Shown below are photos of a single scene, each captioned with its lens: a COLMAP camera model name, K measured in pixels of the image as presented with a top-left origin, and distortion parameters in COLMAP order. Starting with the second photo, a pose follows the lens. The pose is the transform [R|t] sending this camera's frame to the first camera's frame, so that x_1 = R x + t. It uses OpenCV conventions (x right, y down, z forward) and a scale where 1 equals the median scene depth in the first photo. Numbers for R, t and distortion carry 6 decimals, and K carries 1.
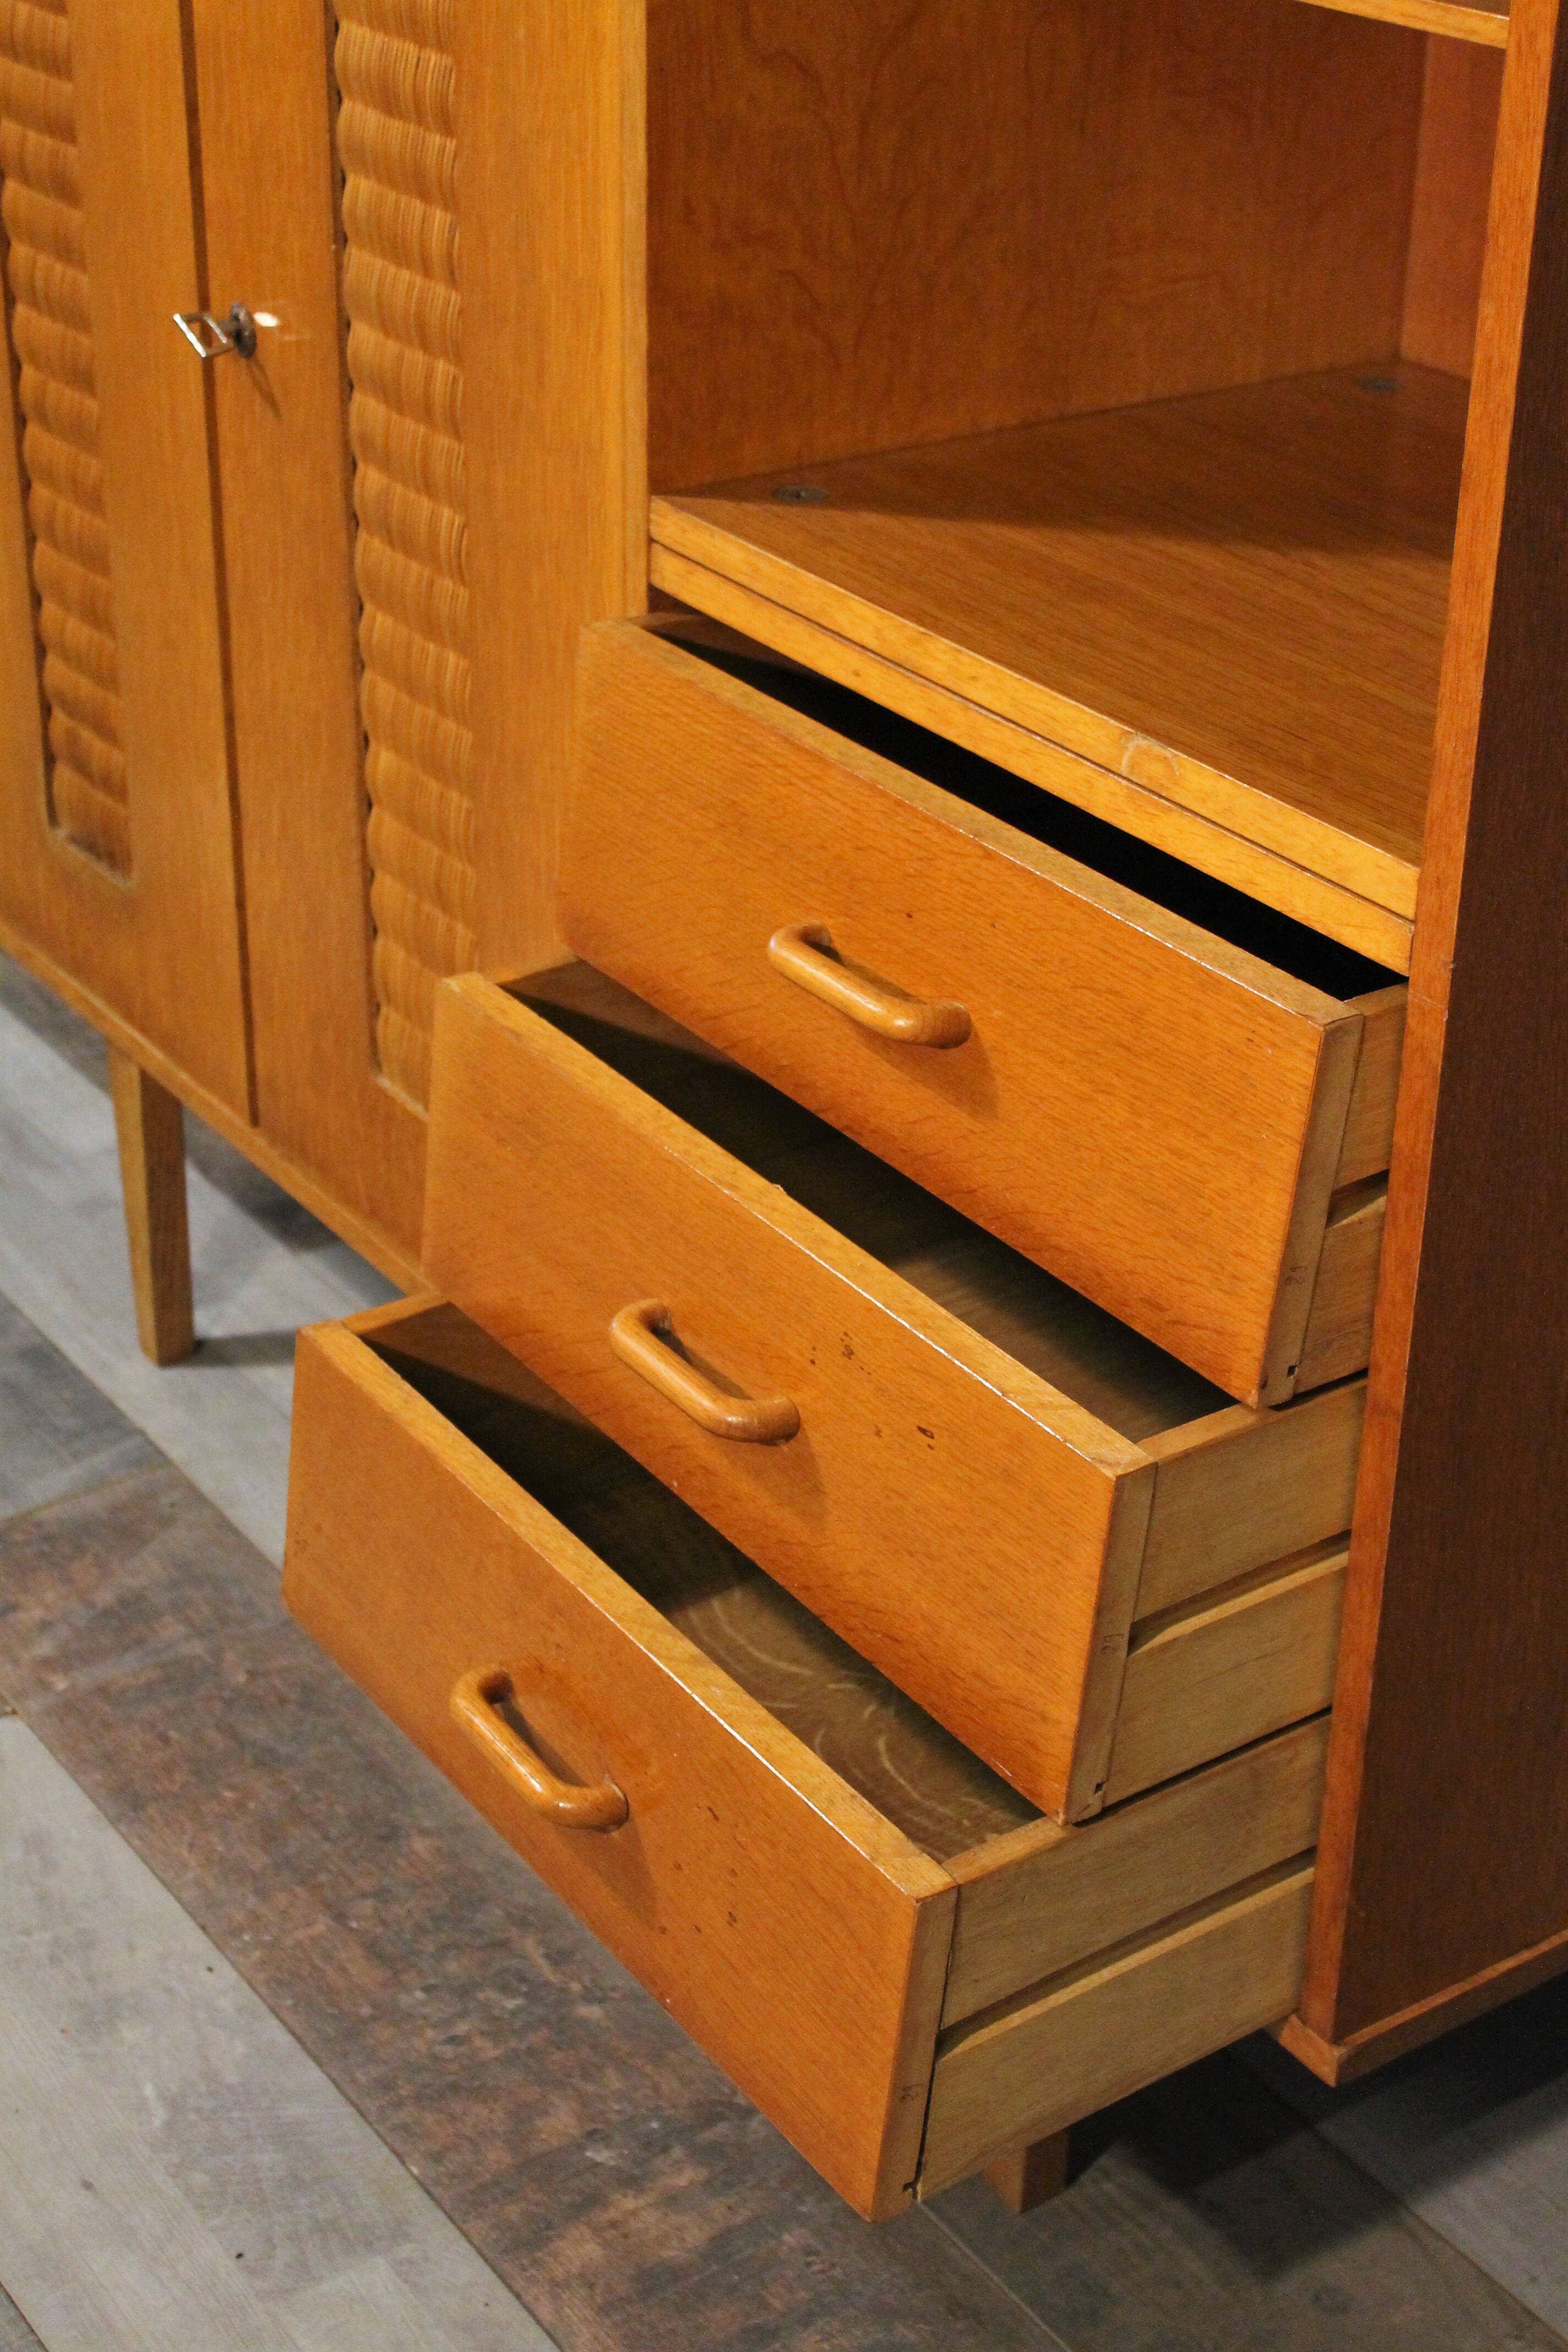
lens RADIAL K [[3642.3, 0, 783.8], [0, 3642.3, 1151.5], [0, 0, 1]] dist [-0.015855, 0.027809]
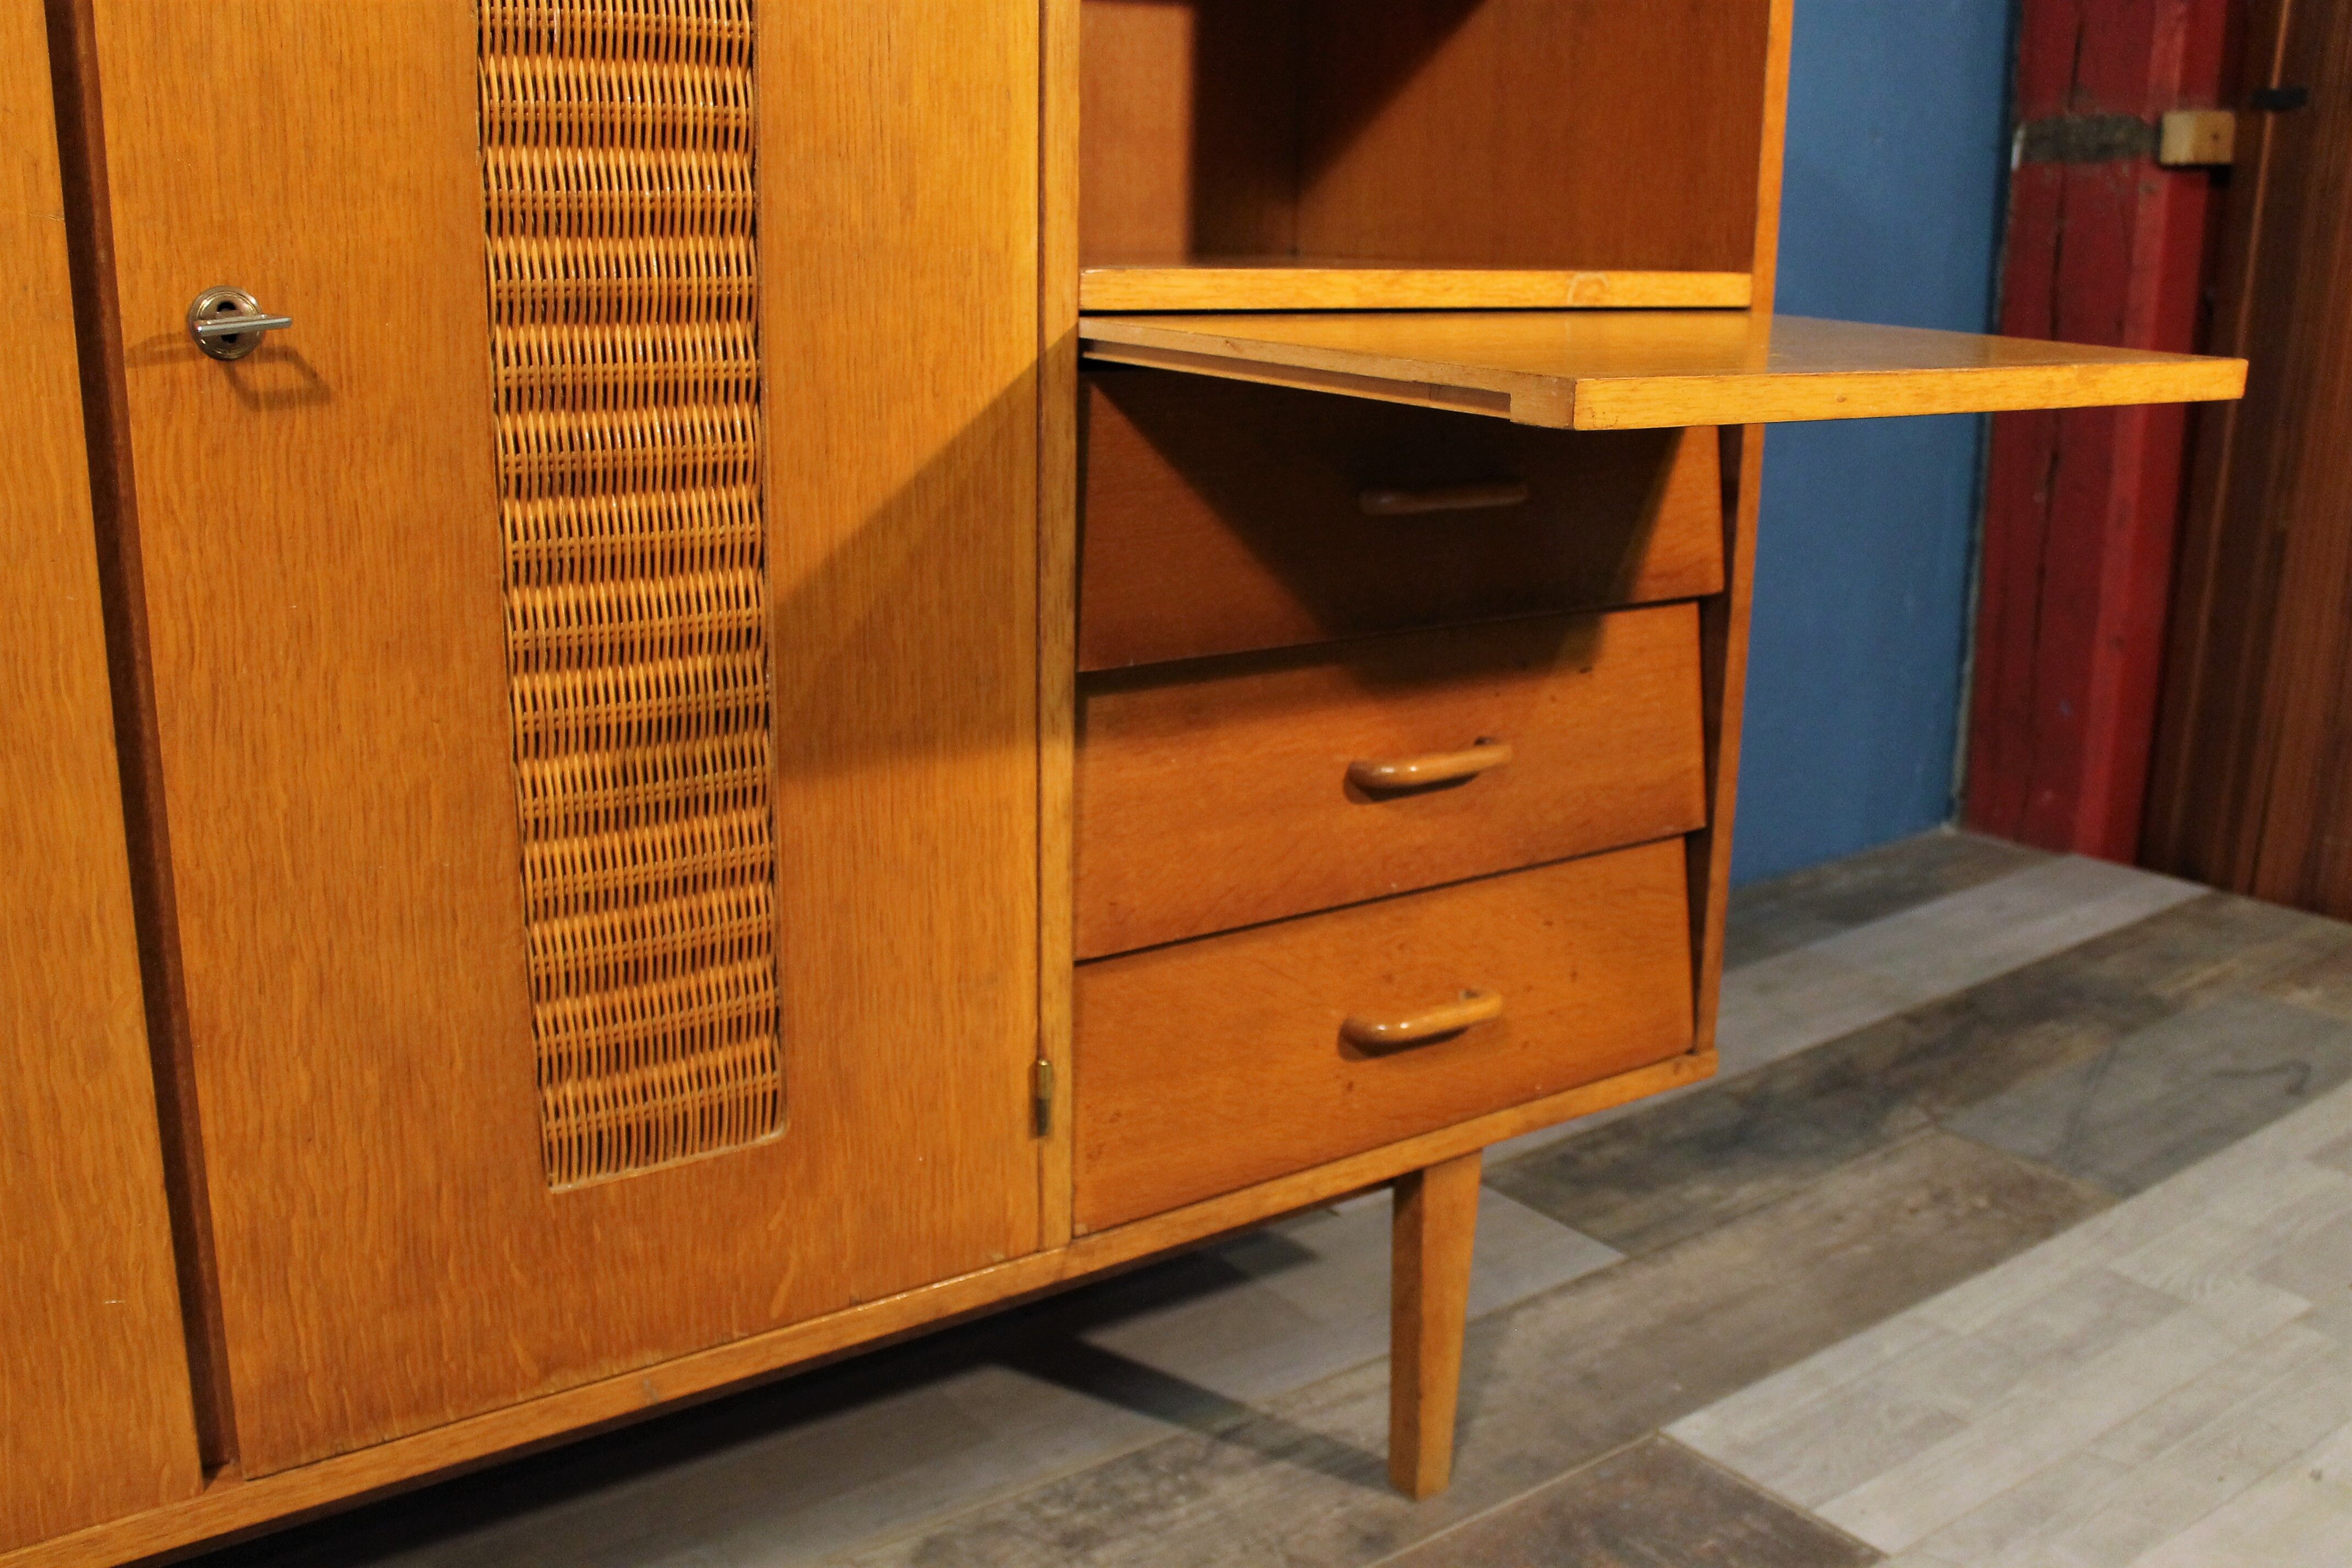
lens RADIAL K [[2235.9, 0, 1170.5], [0, 2235.9, 790.8], [0, 0, 1]] dist [-0.146843, 0.146730]
pose [[-0.028248, -0.263289, 0.964303, -0.712858], [0.450111, 0.858003, 0.247450, -0.197051], [-0.892526, 0.441033, 0.094273, 0.975623]]
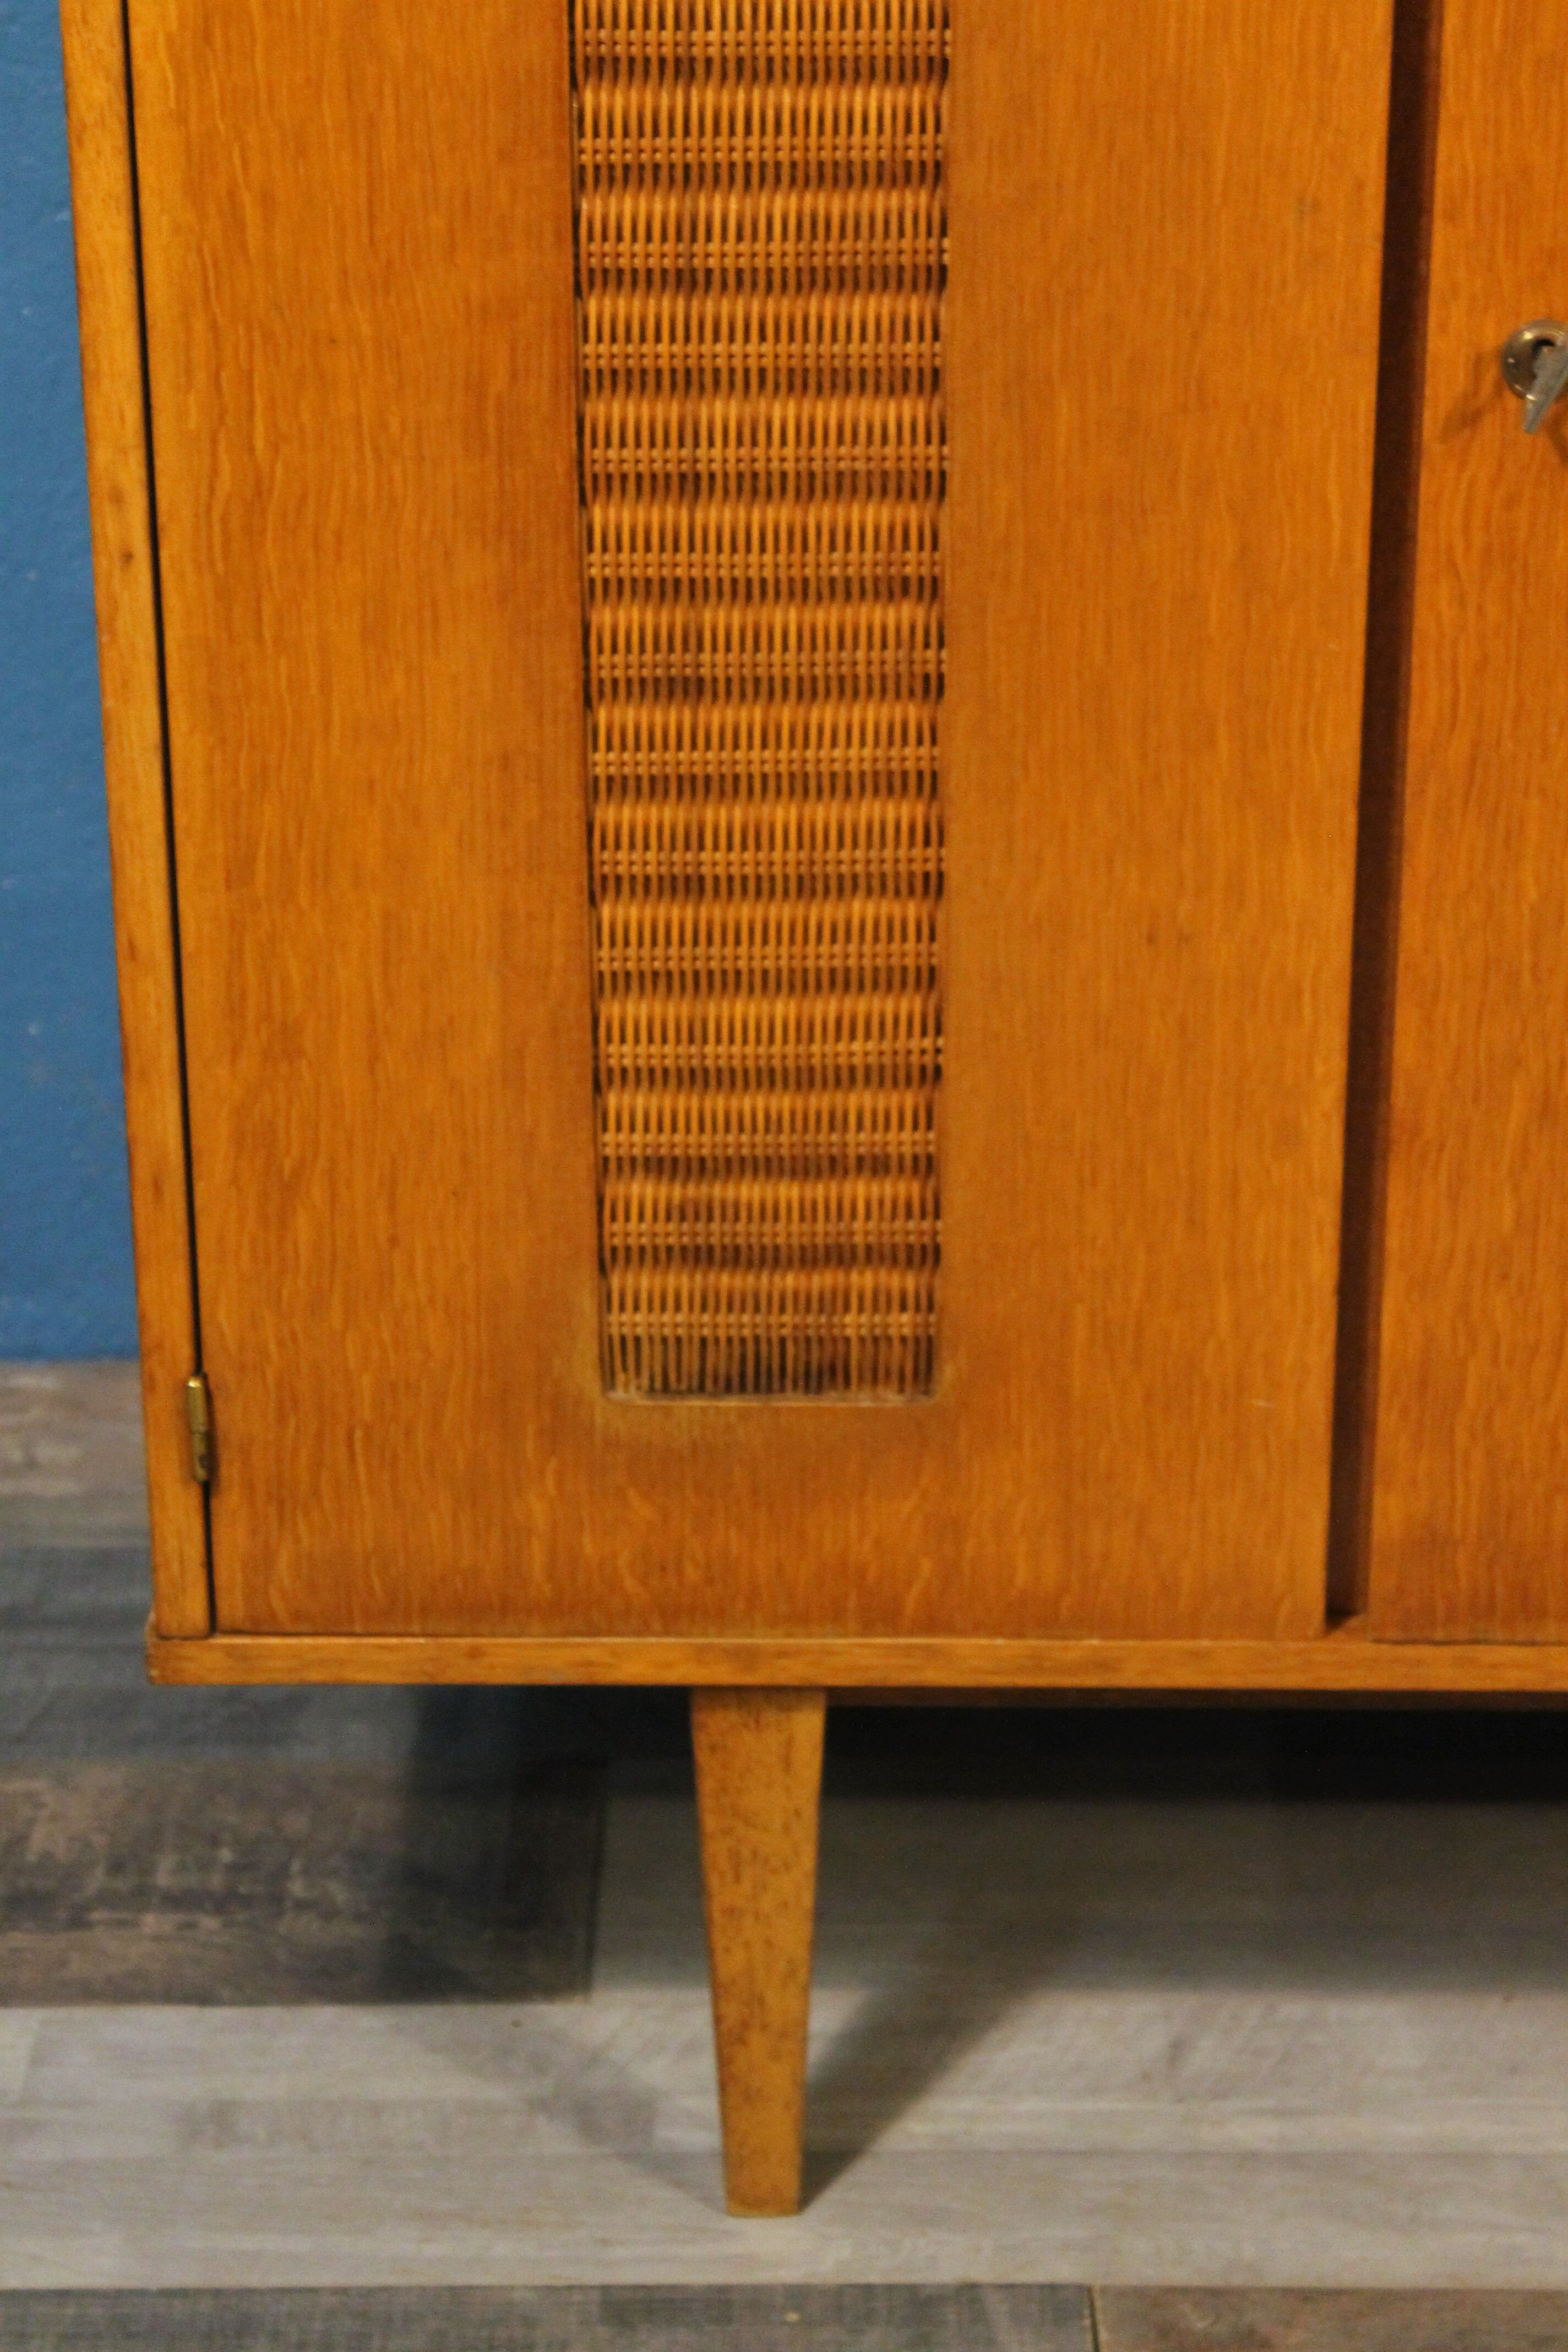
lens RADIAL K [[5605.8, 0, 784.0], [0, 5605.8, 1176.0], [0, 0, 1]] dist [0.045066, 0.140399]
pose [[0.584348, -0.358885, 0.727832, -1.170544], [0.385910, 0.911882, 0.139805, -0.334705], [-0.713870, 0.199182, 0.671354, 0.544212]]
